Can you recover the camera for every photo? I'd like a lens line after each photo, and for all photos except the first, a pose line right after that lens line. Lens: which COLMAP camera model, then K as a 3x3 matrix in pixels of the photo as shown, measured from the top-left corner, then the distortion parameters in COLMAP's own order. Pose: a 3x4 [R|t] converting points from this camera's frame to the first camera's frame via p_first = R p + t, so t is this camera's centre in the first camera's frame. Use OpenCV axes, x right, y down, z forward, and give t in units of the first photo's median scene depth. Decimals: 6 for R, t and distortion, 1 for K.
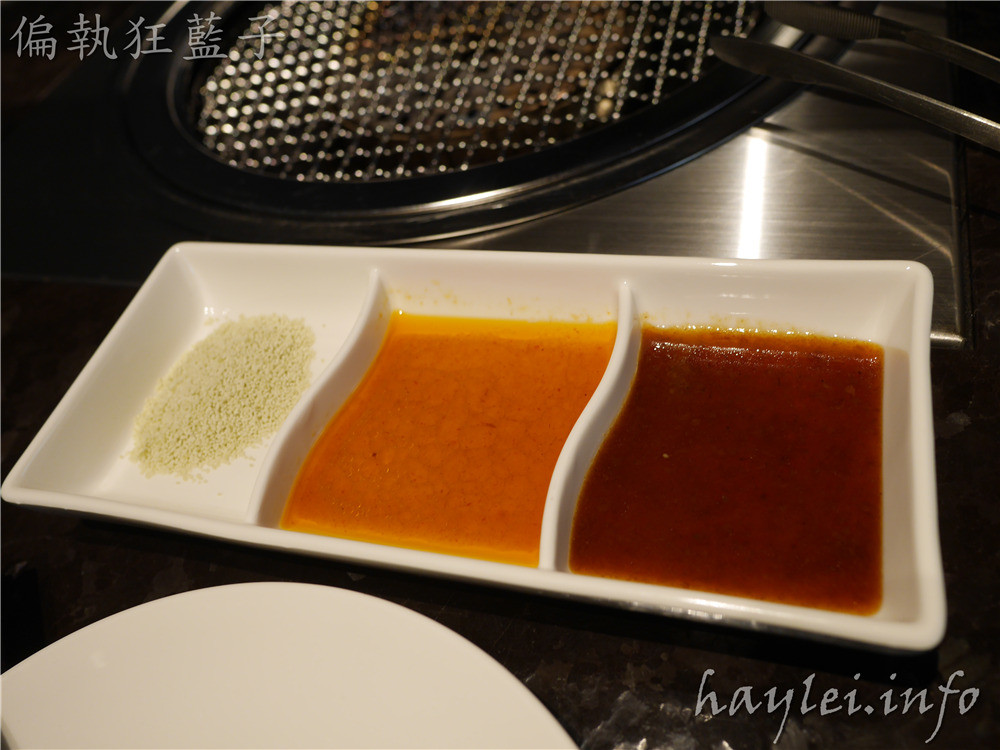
lens RADIAL K [[850.6, 0, 498.7], [0, 850.6, 375.0], [0, 0, 1]] dist [-0.037077, 0.001561]
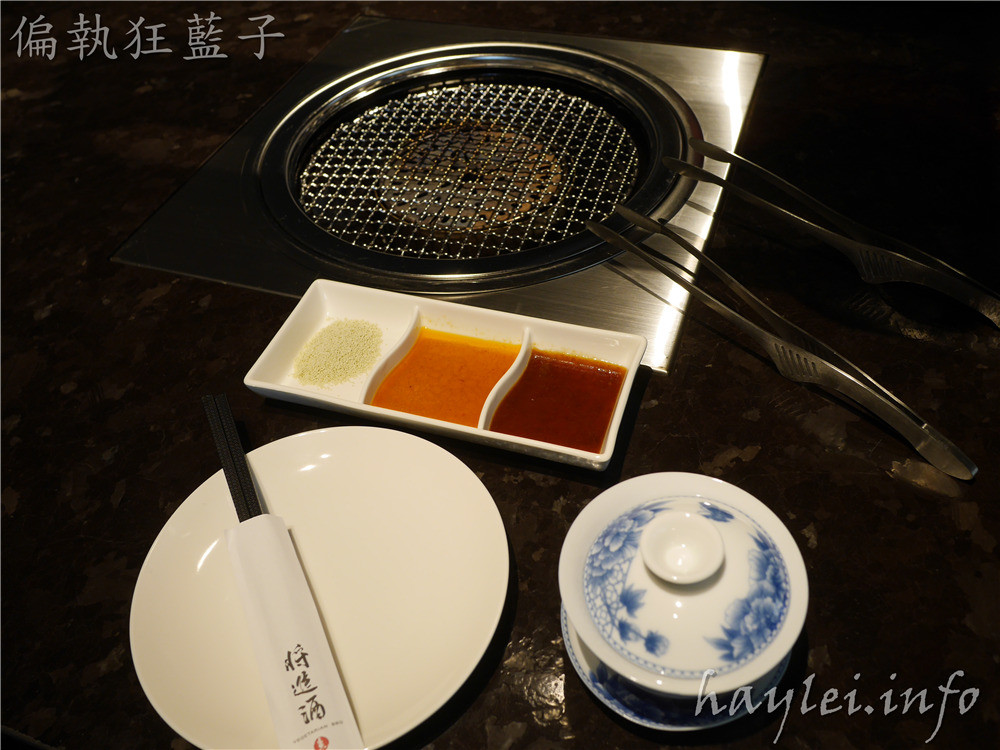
lens RADIAL K [[850.6, 0, 500.6], [0, 850.6, 375.2], [0, 0, 1]] dist [-0.037077, 0.001561]
pose [[0.987936, 0.135677, 0.074662, -0.072349], [-0.132512, 0.990121, -0.045841, 0.121685], [-0.080144, 0.035395, 0.996155, -1.183109]]
